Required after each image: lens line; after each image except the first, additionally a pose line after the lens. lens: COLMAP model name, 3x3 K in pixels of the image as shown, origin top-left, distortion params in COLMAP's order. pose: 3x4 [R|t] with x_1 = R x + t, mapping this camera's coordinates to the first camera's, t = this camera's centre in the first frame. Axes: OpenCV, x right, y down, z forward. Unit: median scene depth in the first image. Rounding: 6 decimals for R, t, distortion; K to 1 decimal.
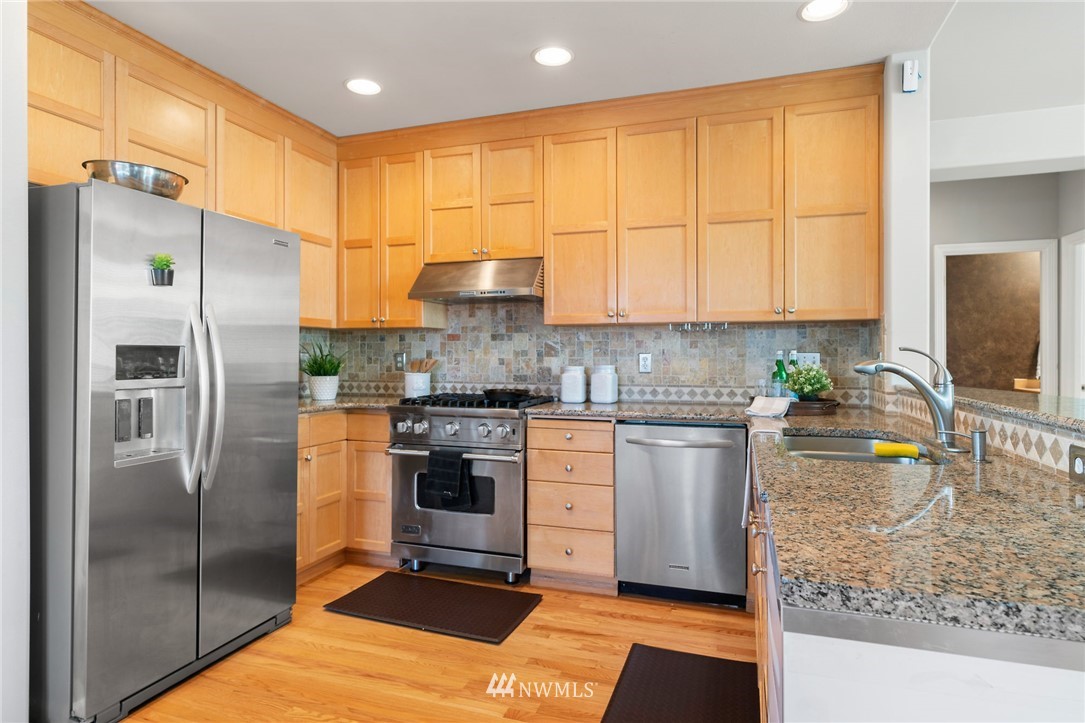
lens RADIAL K [[599.2, 0, 541.0], [0, 599.2, 353.7], [0, 0, 1]] dist [-0.000044, 0.004039]
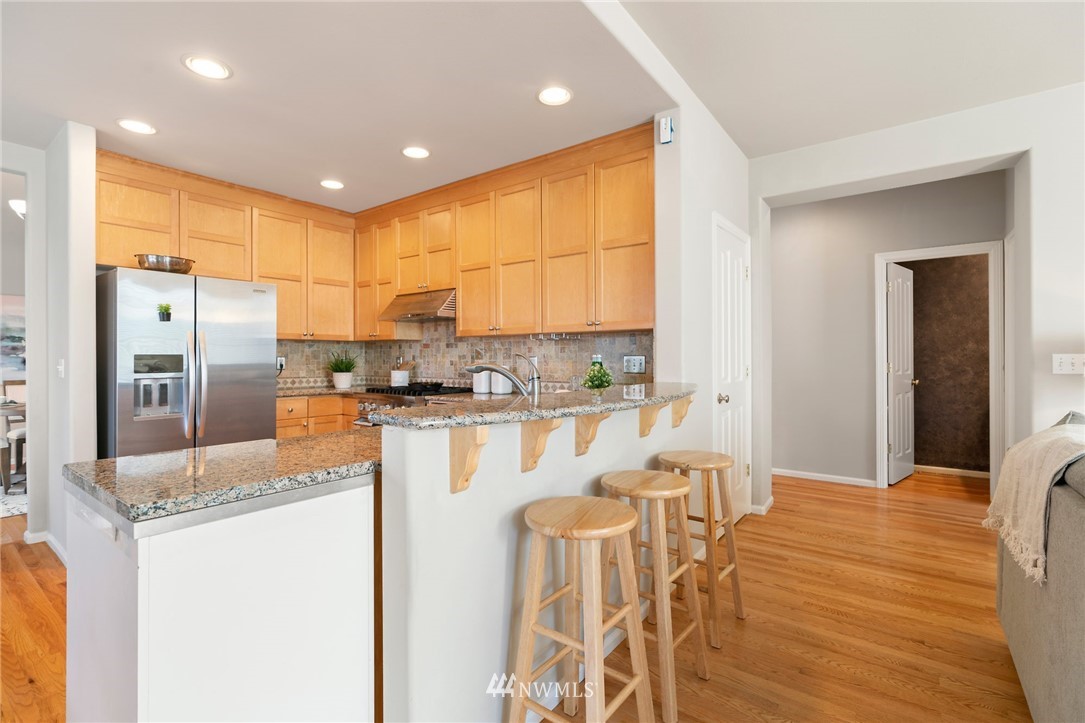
lens RADIAL K [[493.2, 0, 537.2], [0, 493.2, 357.6], [0, 0, 1]] dist [-0.008341, 0.006719]
pose [[0.948745, -0.003089, -0.316027, 0.590120], [0.004358, 0.999985, 0.003310, -0.002939], [0.316012, -0.004517, 0.948745, -0.033033]]
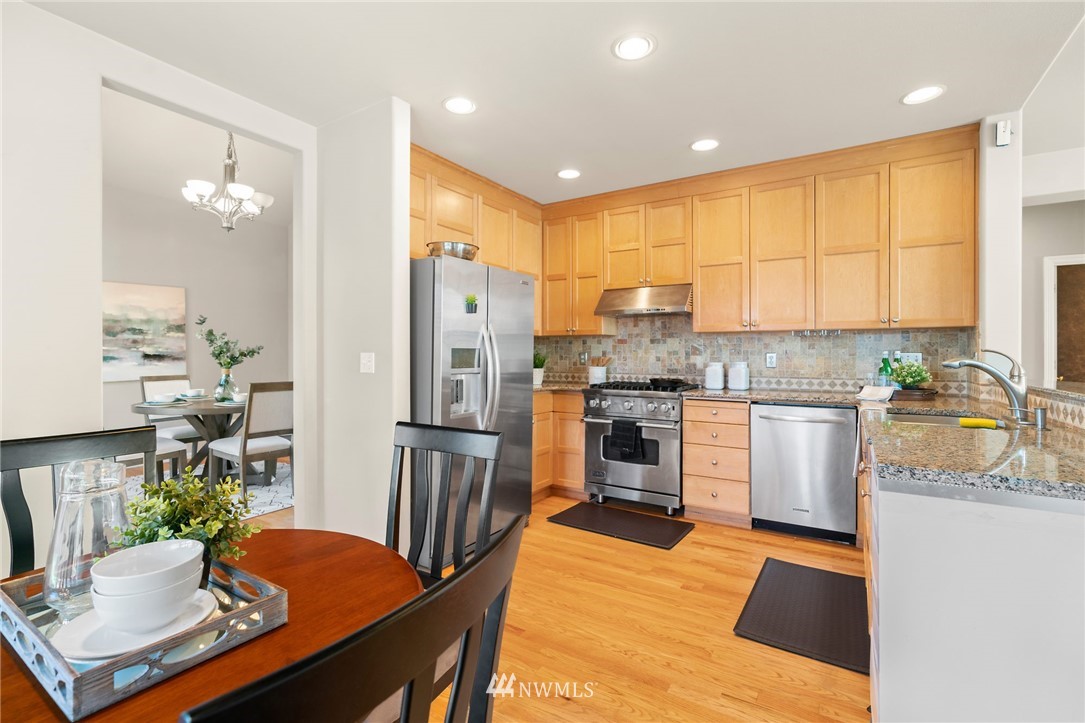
lens RADIAL K [[493.2, 0, 541.3], [0, 493.2, 353.9], [0, 0, 1]] dist [-0.008341, 0.006719]
pose [[0.971754, 0.000796, -0.235993, -0.071673], [-0.000241, 0.999997, 0.002382, -0.001129], [0.235994, -0.002258, 0.971752, -0.203242]]
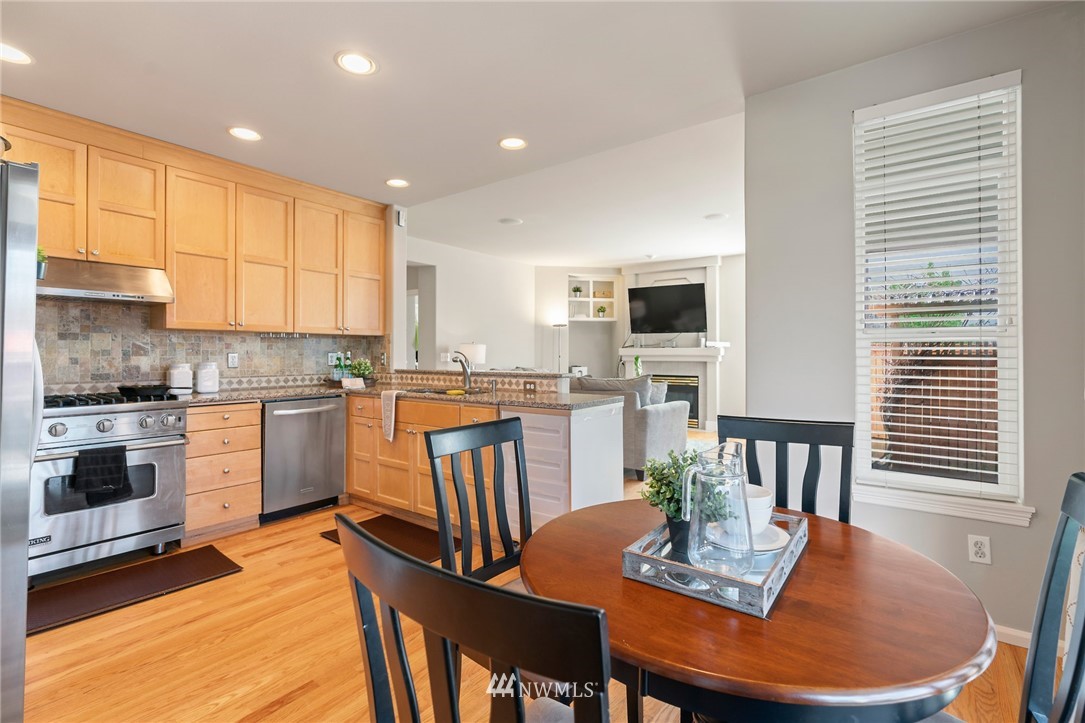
lens RADIAL K [[493.2, 0, 539.7], [0, 493.2, 350.7], [0, 0, 1]] dist [-0.008341, 0.006719]
pose [[0.311266, 0.006553, 0.950300, -0.726274], [-0.002166, 0.999979, -0.006186, -0.000764], [-0.950320, -0.000133, 0.311274, 0.020706]]
